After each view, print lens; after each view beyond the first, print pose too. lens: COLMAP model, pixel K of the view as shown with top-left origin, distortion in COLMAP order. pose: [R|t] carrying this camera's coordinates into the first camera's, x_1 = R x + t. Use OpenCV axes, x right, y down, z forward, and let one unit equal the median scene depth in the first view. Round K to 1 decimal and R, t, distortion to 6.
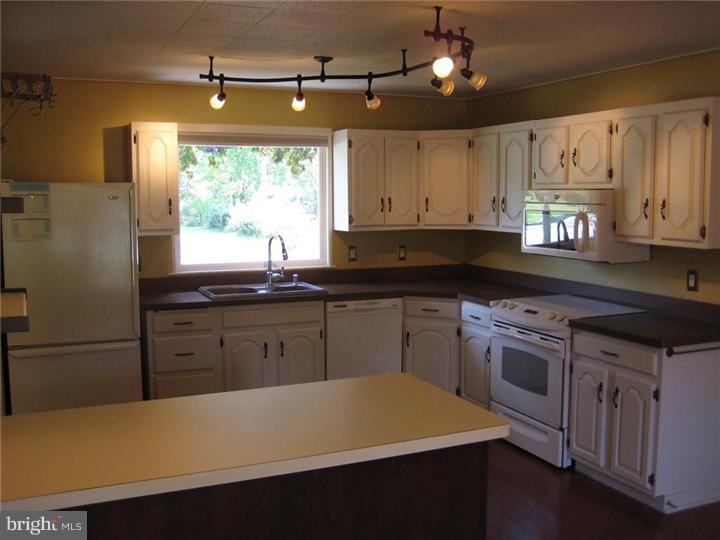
lens RADIAL K [[776.6, 0, 365.0], [0, 776.6, 269.3], [0, 0, 1]] dist [-0.054467, 0.014290]
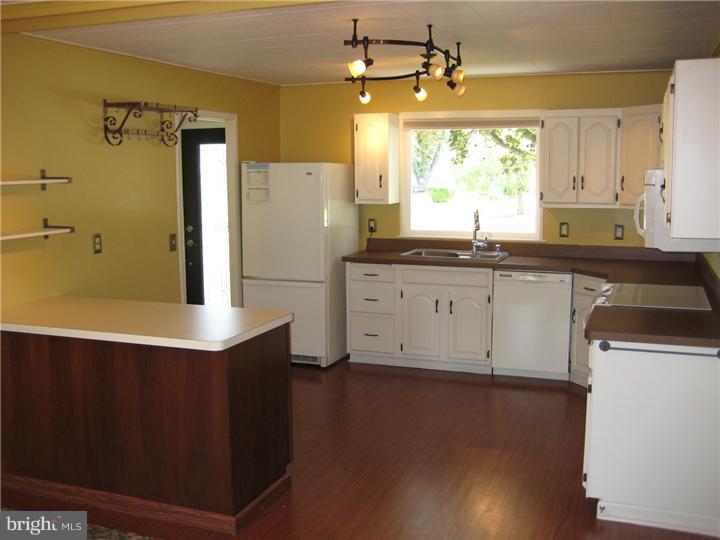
lens RADIAL K [[776.6, 0, 365.0], [0, 776.6, 269.3], [0, 0, 1]] dist [-0.054467, 0.014290]
pose [[0.704245, 0.093416, -0.703784, 0.582828], [-0.068415, 0.995622, 0.063694, -0.016665], [0.706653, 0.003293, 0.707553, 0.092239]]
